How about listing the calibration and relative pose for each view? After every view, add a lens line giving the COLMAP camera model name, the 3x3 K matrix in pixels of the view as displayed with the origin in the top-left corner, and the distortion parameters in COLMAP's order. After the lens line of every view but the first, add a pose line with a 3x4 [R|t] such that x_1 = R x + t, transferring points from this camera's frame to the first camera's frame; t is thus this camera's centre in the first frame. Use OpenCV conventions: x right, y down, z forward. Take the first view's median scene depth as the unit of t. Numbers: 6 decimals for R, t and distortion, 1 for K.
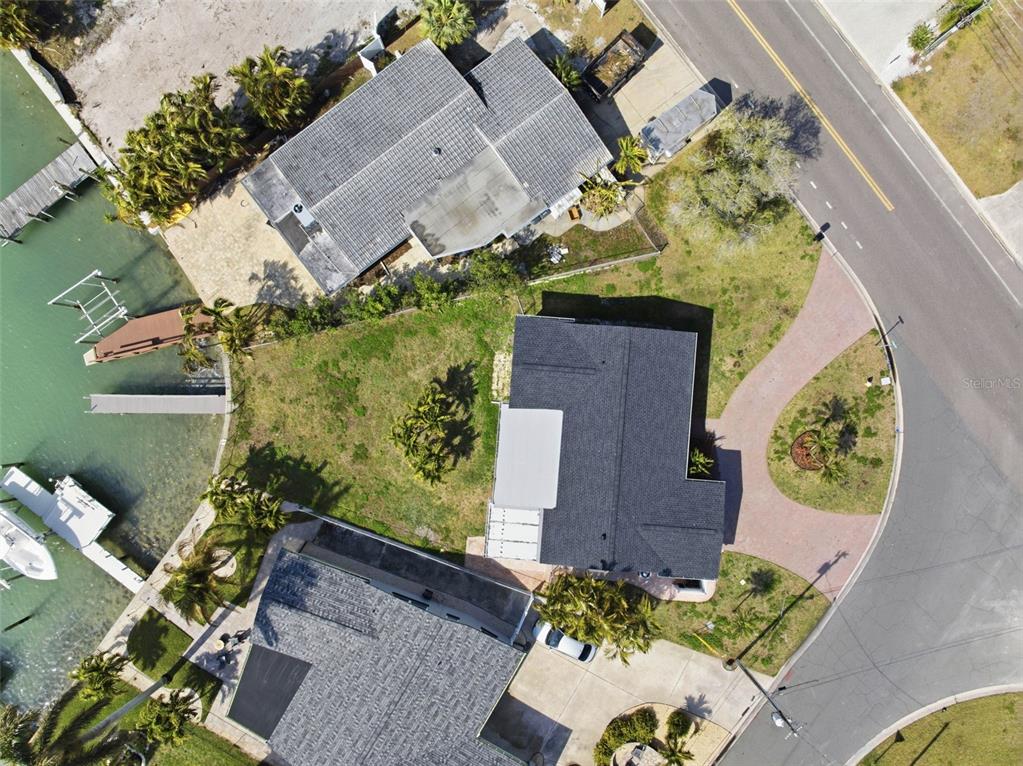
lens RADIAL K [[717.8, 0, 511.5], [0, 717.8, 383.0], [0, 0, 1]] dist [-0.038188, 0.005252]
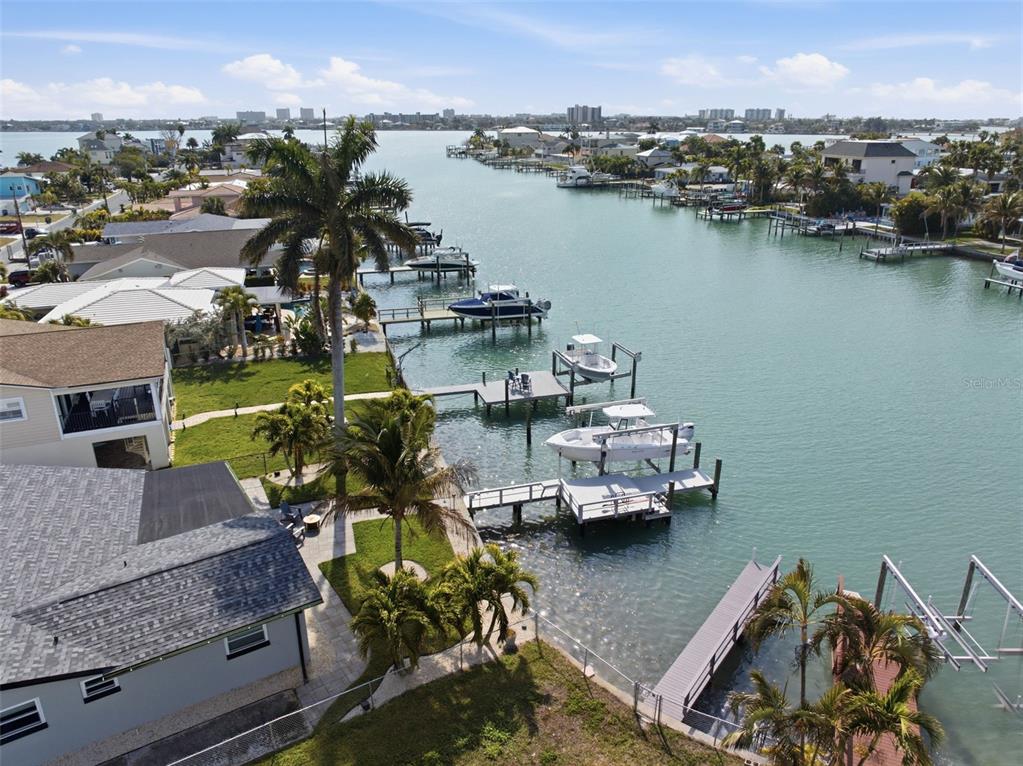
lens RADIAL K [[717.8, 0, 511.5], [0, 717.8, 383.0], [0, 0, 1]] dist [-0.038188, 0.005252]
pose [[-0.596660, 0.282216, -0.751233, -0.076706], [-0.802487, -0.205749, 0.560074, -0.099727], [0.003497, 0.937028, 0.349237, 0.660634]]
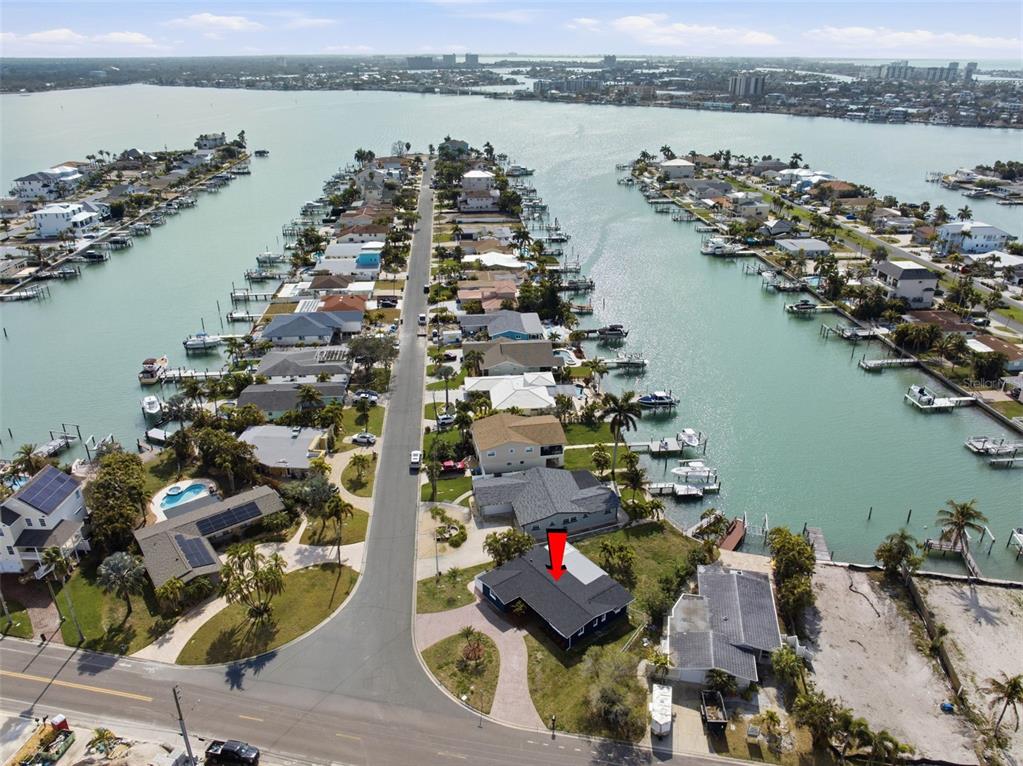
lens RADIAL K [[717.8, 0, 511.5], [0, 717.8, 383.0], [0, 0, 1]] dist [-0.038188, 0.005252]
pose [[-0.747510, 0.279731, -0.602478, 1.256086], [-0.664250, -0.315859, 0.677499, -0.990656], [-0.000781, 0.906633, 0.421919, -0.396377]]
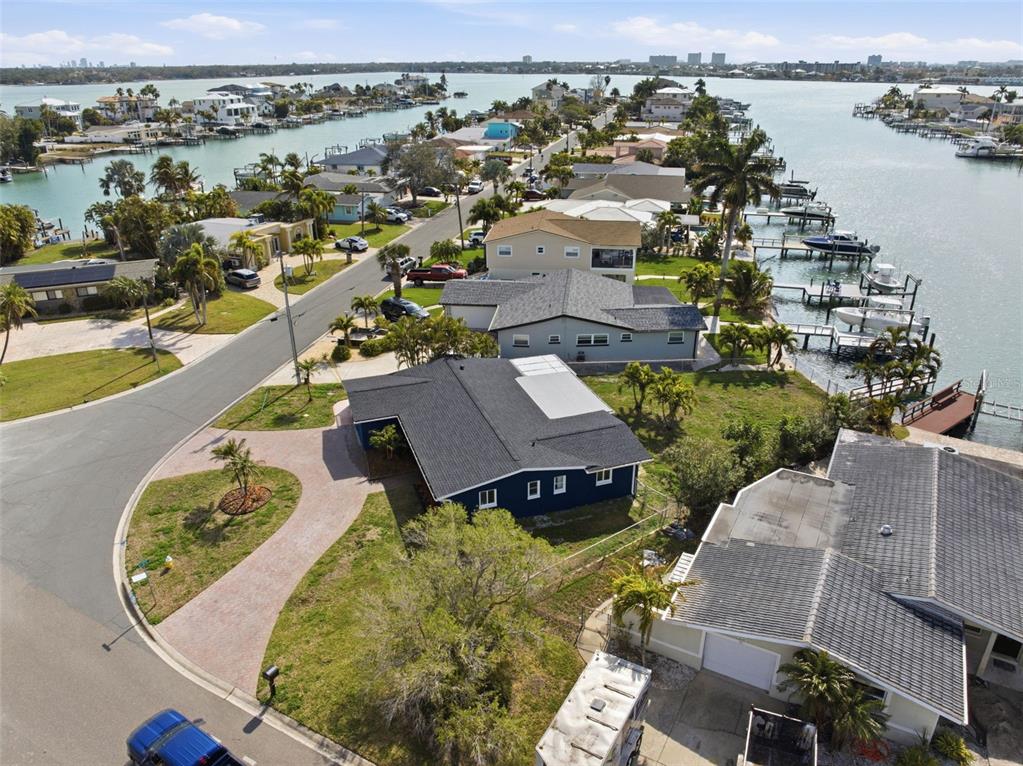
lens RADIAL K [[717.8, 0, 511.5], [0, 717.8, 383.0], [0, 0, 1]] dist [-0.038188, 0.005252]
pose [[-0.916885, 0.169853, -0.361208, 0.412704], [-0.399083, -0.373445, 0.837420, -0.647063], [0.007347, 0.911970, 0.410191, 0.551837]]
